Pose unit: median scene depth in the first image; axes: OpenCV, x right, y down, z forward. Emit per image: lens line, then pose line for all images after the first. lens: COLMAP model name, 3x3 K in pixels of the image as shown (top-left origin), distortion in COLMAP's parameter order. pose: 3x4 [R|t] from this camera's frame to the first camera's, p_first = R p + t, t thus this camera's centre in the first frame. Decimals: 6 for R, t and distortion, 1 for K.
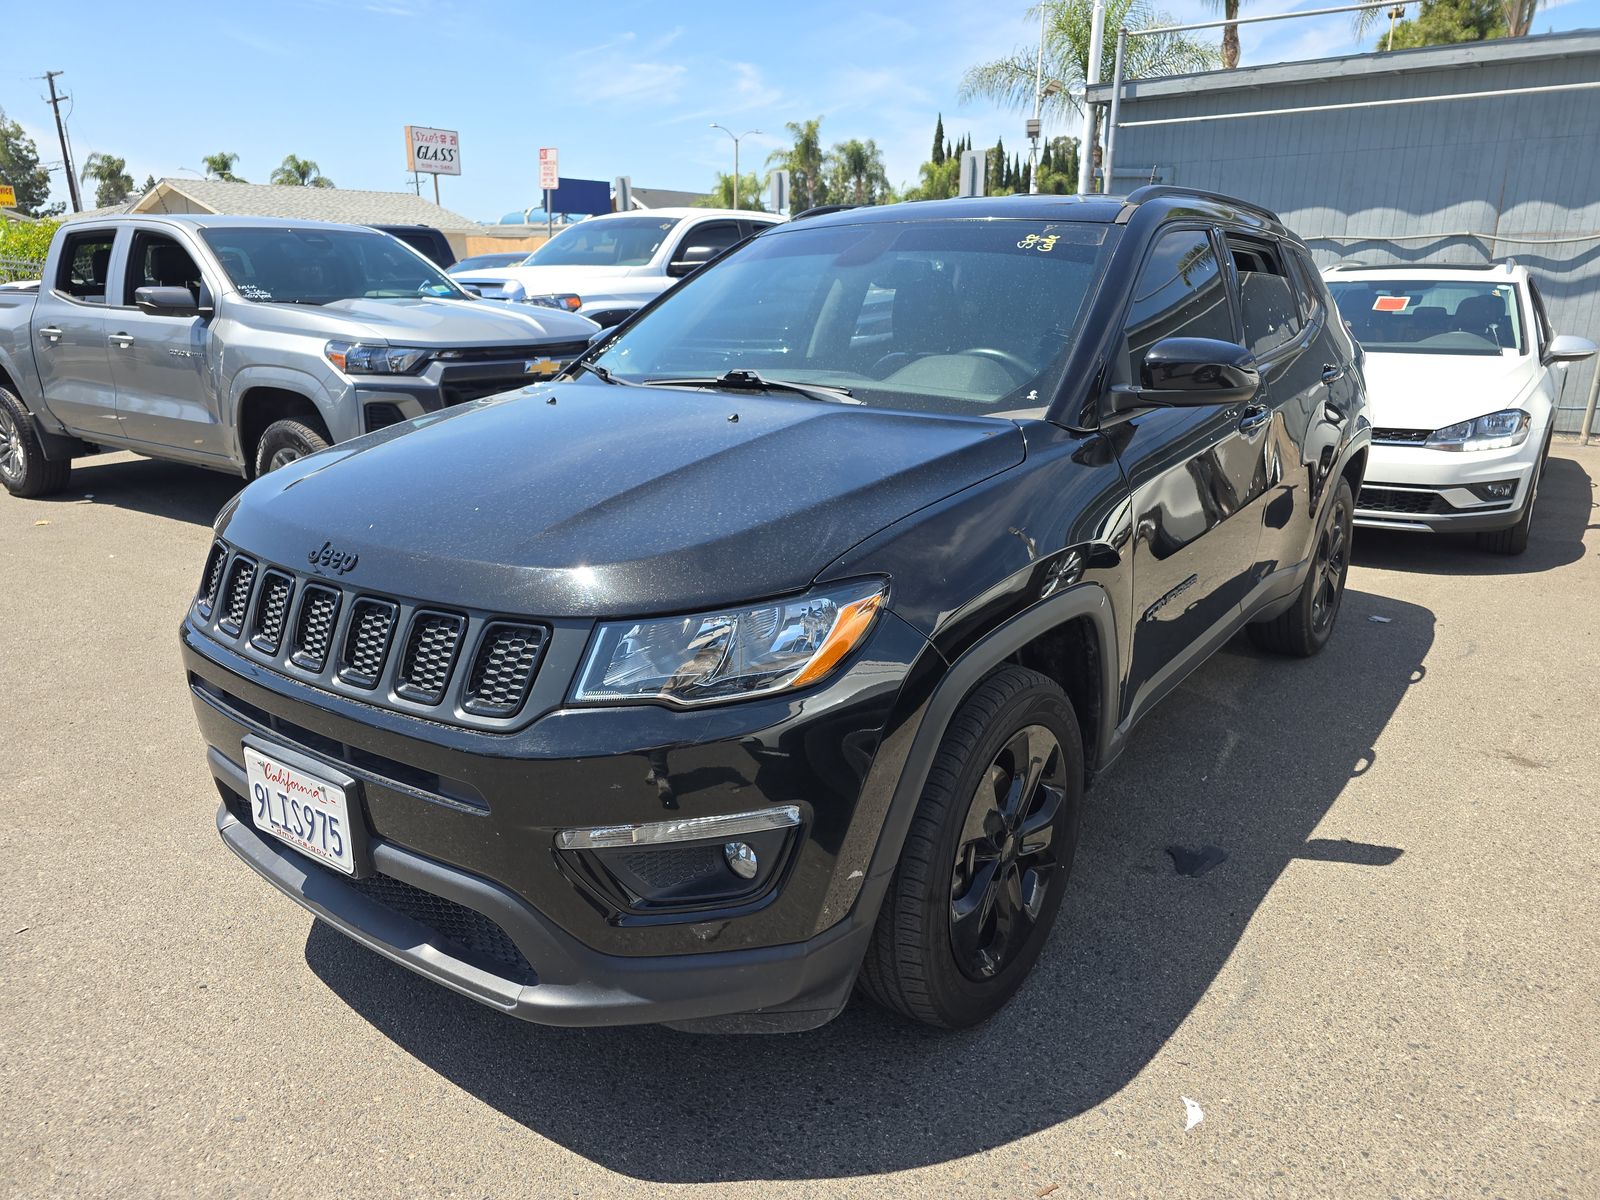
lens RADIAL K [[1127.7, 0, 800.0], [0, 1127.7, 600.0], [0, 0, 1]] dist [0.032409, -0.029798]
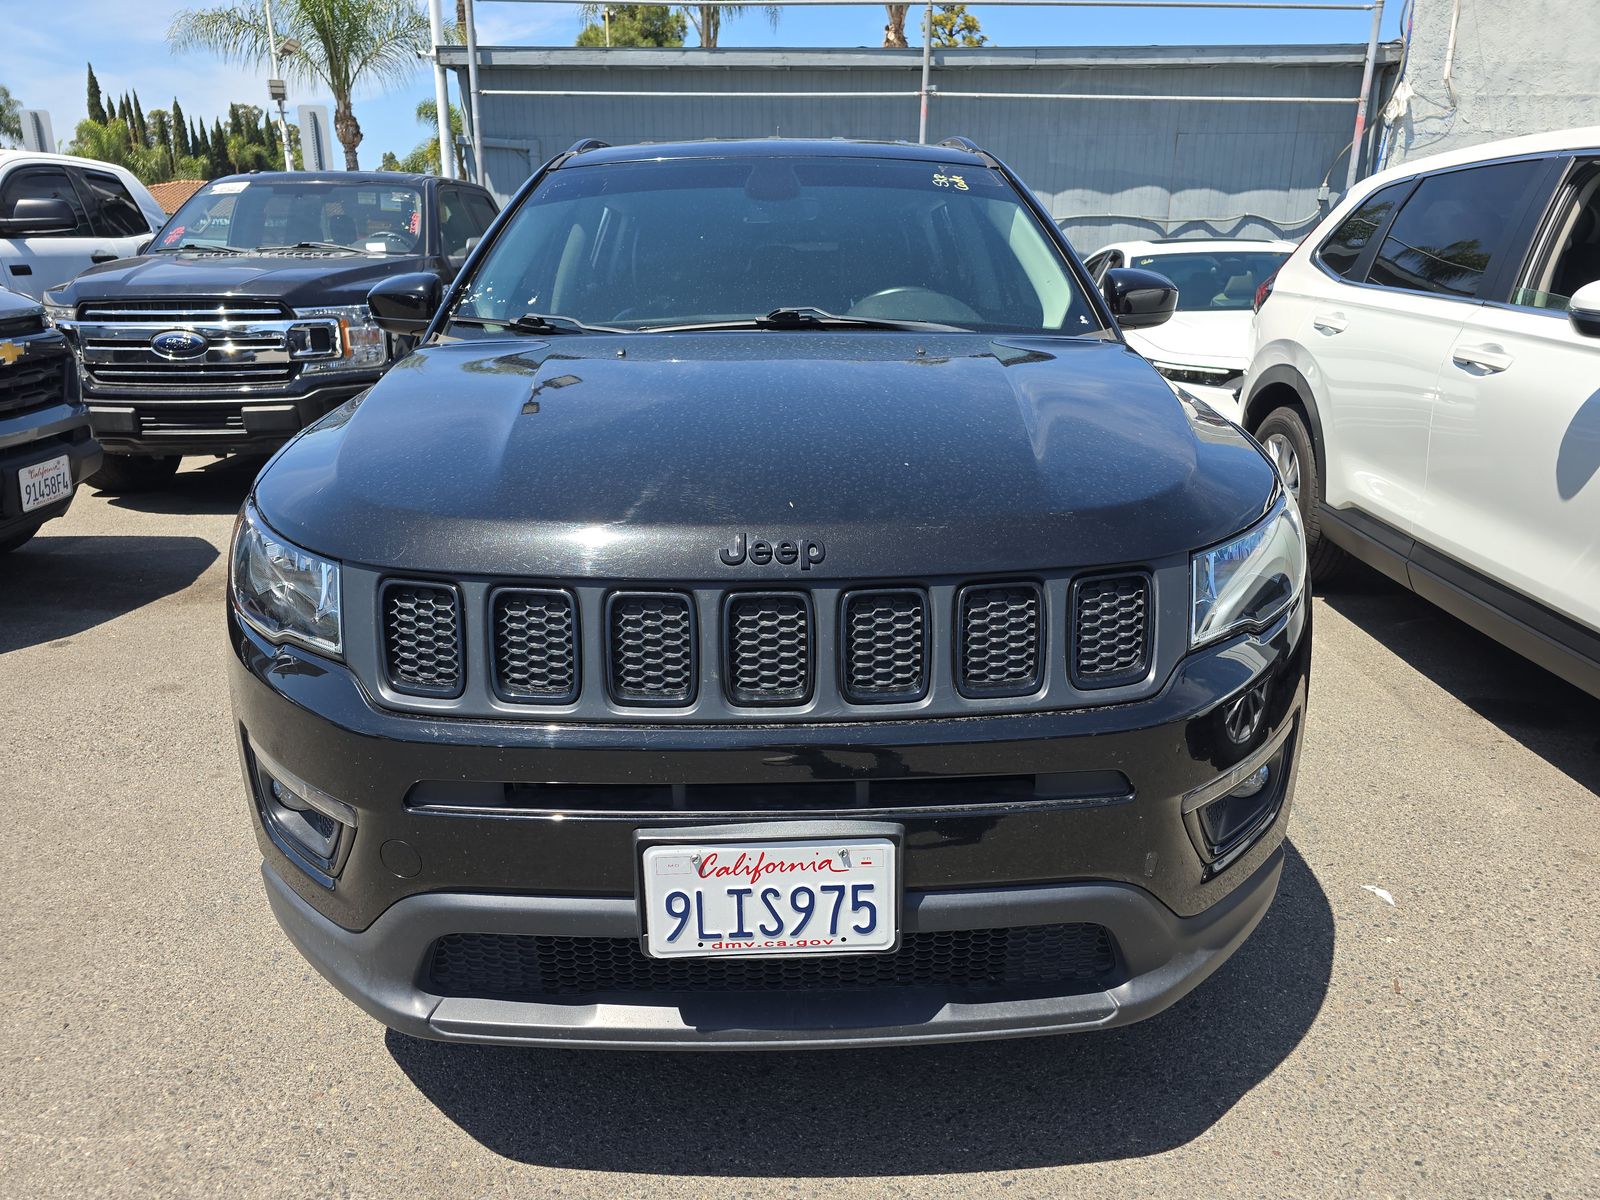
lens RADIAL K [[1127.7, 0, 800.0], [0, 1127.7, 600.0], [0, 0, 1]] dist [0.032409, -0.029798]
pose [[0.773845, -0.179618, 0.607372, -0.808433], [0.173262, 0.982401, 0.069774, -0.050736], [-0.609216, 0.051240, 0.791348, 0.390968]]
